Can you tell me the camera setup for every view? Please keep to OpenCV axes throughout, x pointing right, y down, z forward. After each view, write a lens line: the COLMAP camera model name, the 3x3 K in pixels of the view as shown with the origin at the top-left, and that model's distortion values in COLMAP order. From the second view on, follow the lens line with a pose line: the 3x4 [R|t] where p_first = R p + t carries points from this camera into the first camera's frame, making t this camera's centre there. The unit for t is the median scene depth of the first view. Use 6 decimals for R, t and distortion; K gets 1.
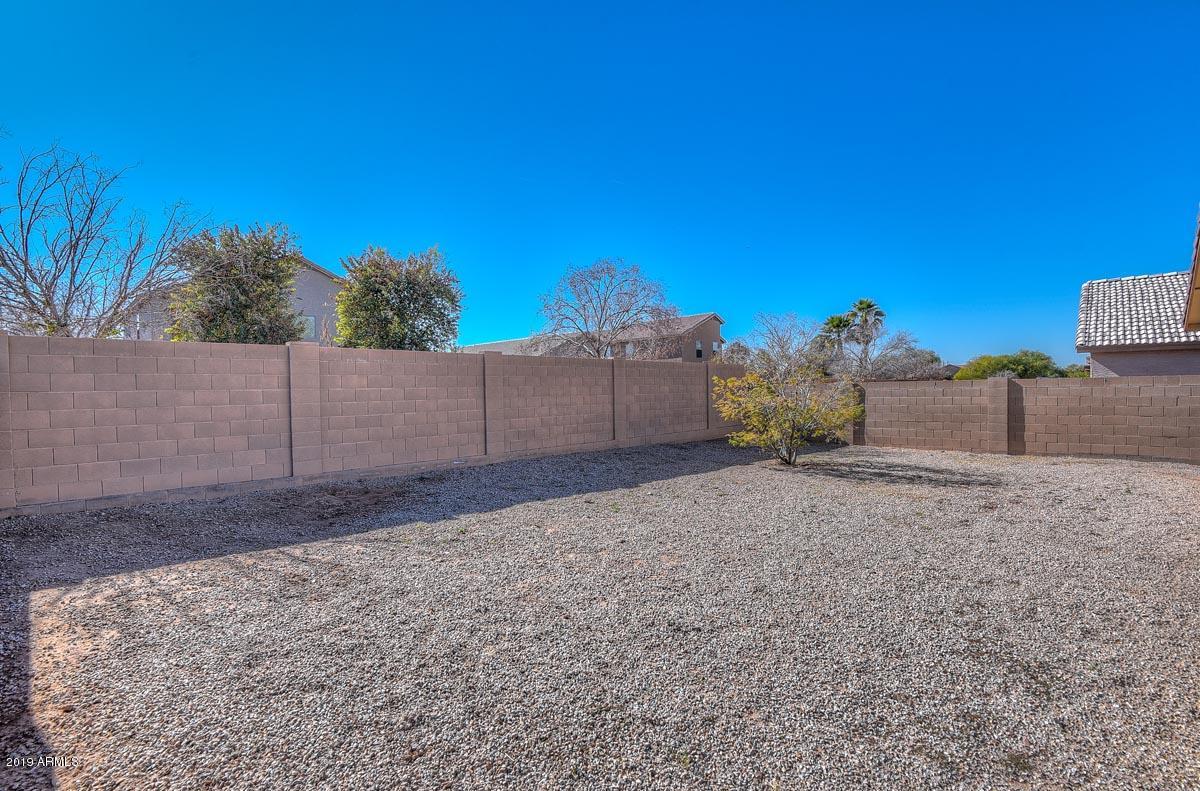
lens RADIAL K [[578.5, 0, 600.0], [0, 578.5, 395.5], [0, 0, 1]] dist [-0.000362, -0.000219]
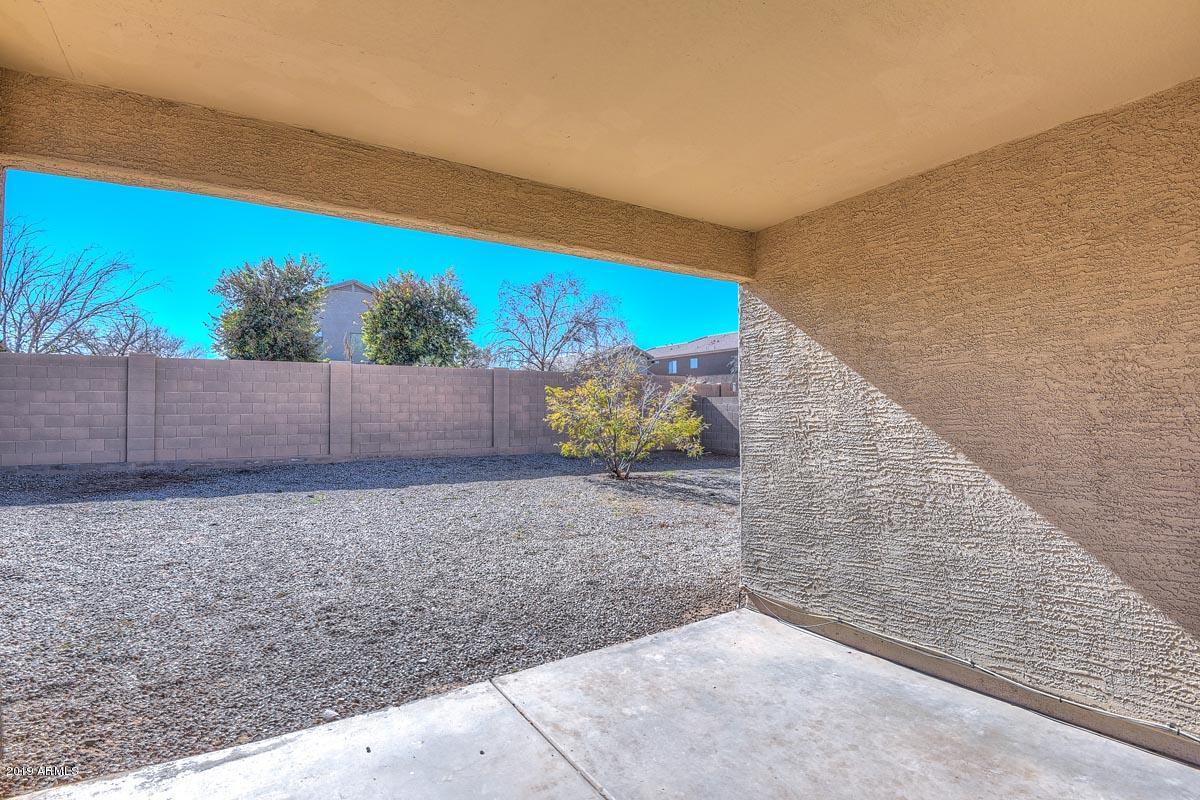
lens RADIAL K [[569.3, 0, 596.2], [0, 569.3, 396.0], [0, 0, 1]] dist [-0.014173, -0.017714]
pose [[0.971461, 0.012959, -0.236844, 0.482909], [-0.018647, 0.999589, -0.021795, 0.004031], [0.236464, 0.025589, 0.971303, 0.053249]]
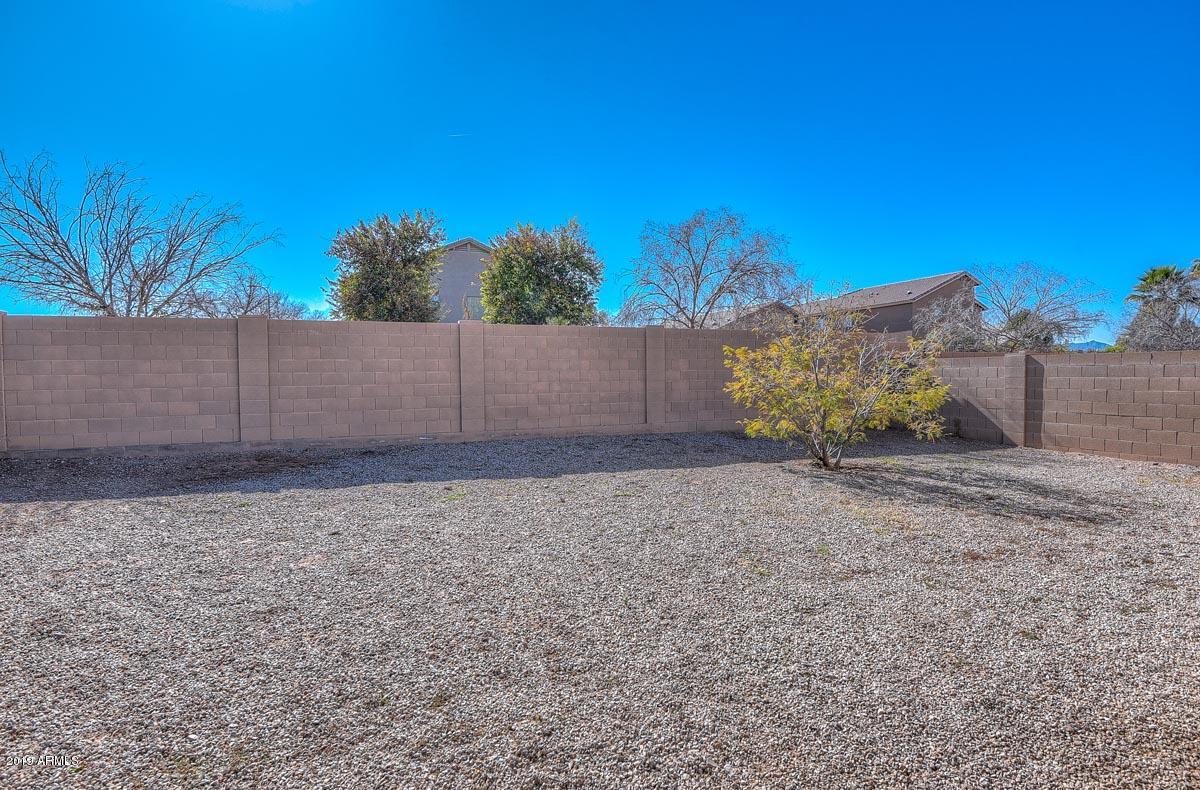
lens RADIAL K [[606.0, 0, 593.7], [0, 606.0, 392.4], [0, 0, 1]] dist [-0.000488, -0.000580]
pose [[0.907538, 0.021577, -0.419415, 0.354649], [-0.009923, 0.999502, 0.029948, 0.006132], [0.419852, -0.023017, 0.907301, 0.174377]]
